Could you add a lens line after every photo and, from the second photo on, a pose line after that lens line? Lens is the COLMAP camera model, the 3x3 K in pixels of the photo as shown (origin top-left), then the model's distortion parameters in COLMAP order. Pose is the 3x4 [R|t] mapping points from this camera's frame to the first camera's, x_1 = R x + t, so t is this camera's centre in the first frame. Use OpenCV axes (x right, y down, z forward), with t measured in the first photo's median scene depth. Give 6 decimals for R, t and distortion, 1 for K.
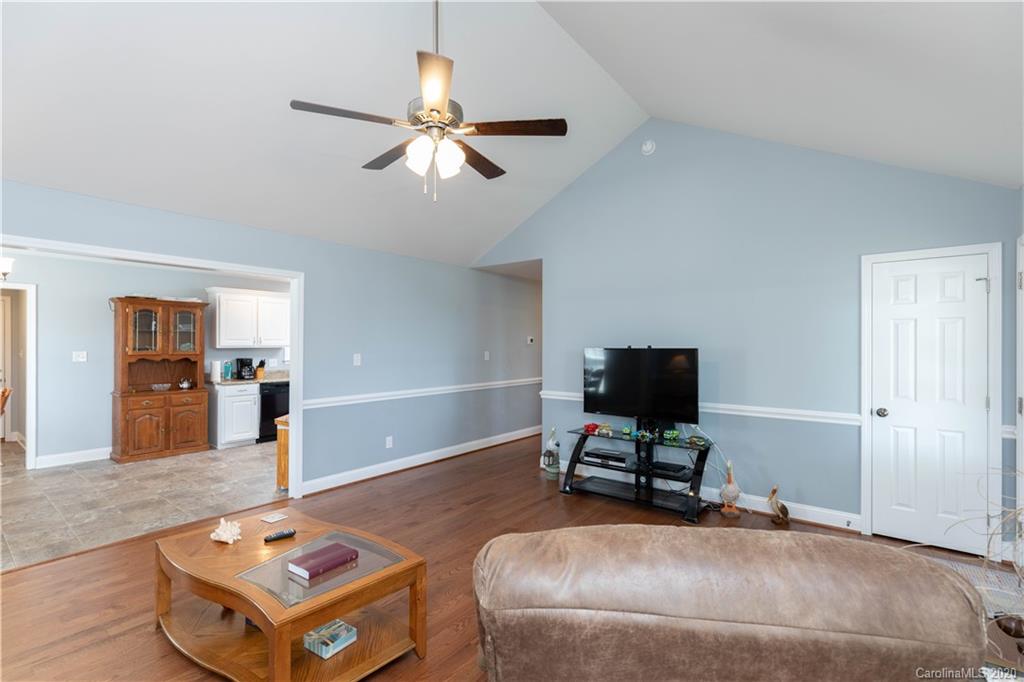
lens RADIAL K [[465.1, 0, 512.1], [0, 465.1, 345.0], [0, 0, 1]] dist [0.003470, 0.000233]
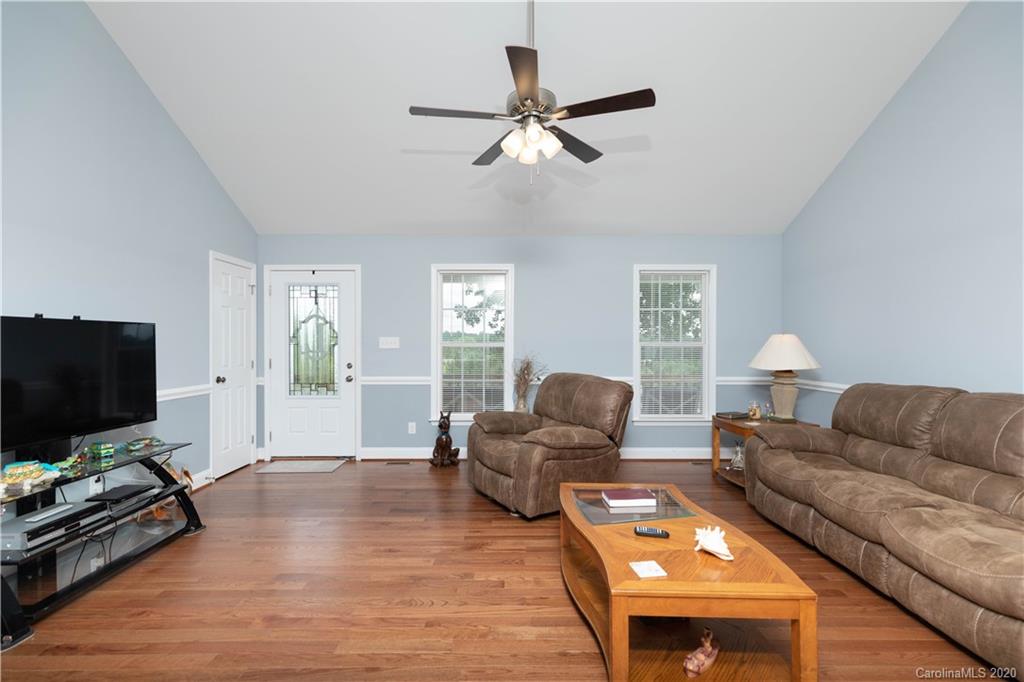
lens RADIAL K [[465.1, 0, 512.1], [0, 465.1, 345.0], [0, 0, 1]] dist [0.003470, 0.000233]
pose [[-0.624055, -0.003177, 0.781374, -0.585131], [0.002017, 0.999982, 0.005677, 0.040460], [-0.781378, 0.005119, -0.624037, 1.021031]]
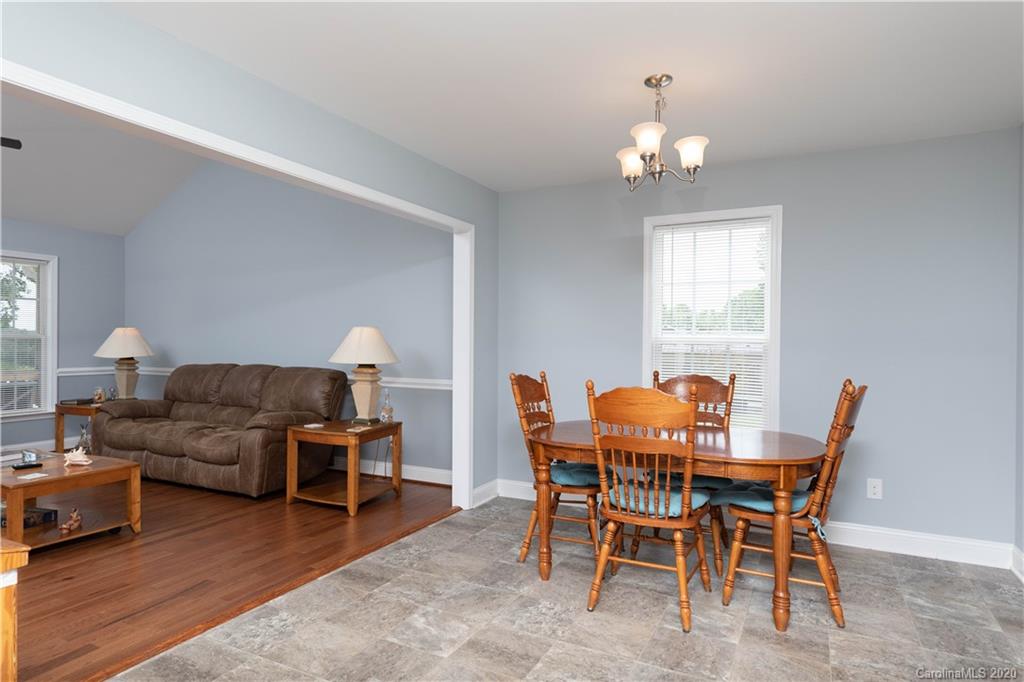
lens RADIAL K [[590.1, 0, 509.9], [0, 590.1, 342.8], [0, 0, 1]] dist [0.007637, 0.002332]
pose [[-0.980409, -0.003737, -0.196938, -0.836775], [-0.006671, 0.999876, 0.014235, 0.034376], [0.196861, 0.015270, -0.980313, 1.632764]]
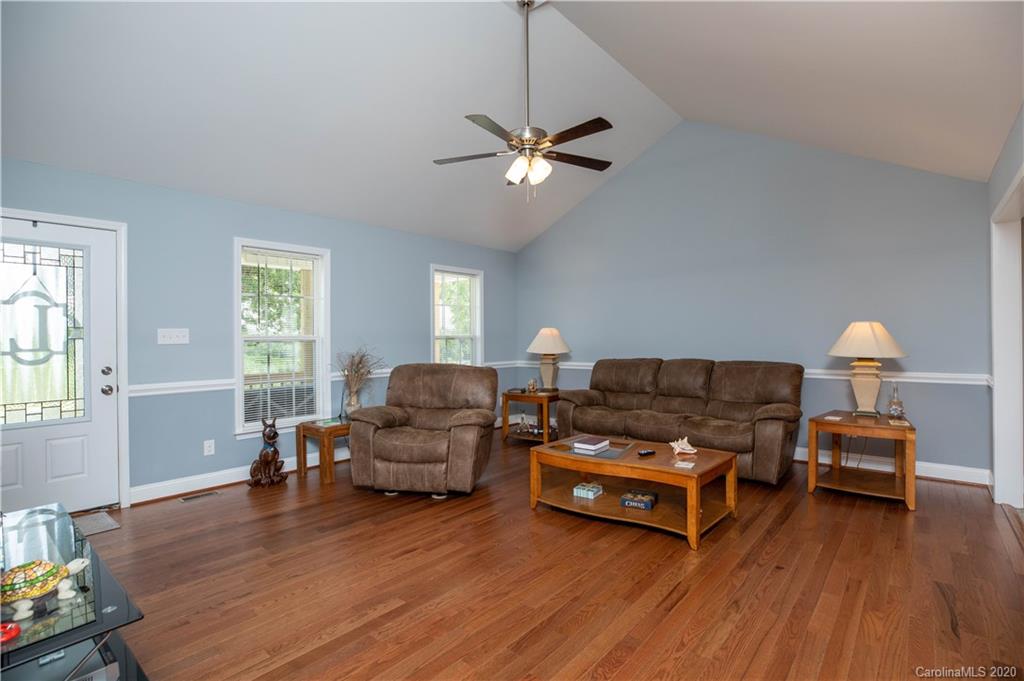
lens RADIAL K [[492.9, 0, 515.3], [0, 492.9, 335.8], [0, 0, 1]] dist [-0.029371, 0.000348]
pose [[-0.999200, 0.006636, 0.039433, -0.104206], [0.006841, 0.999964, 0.005066, 0.040104], [-0.039398, 0.005332, -0.999209, 1.428783]]
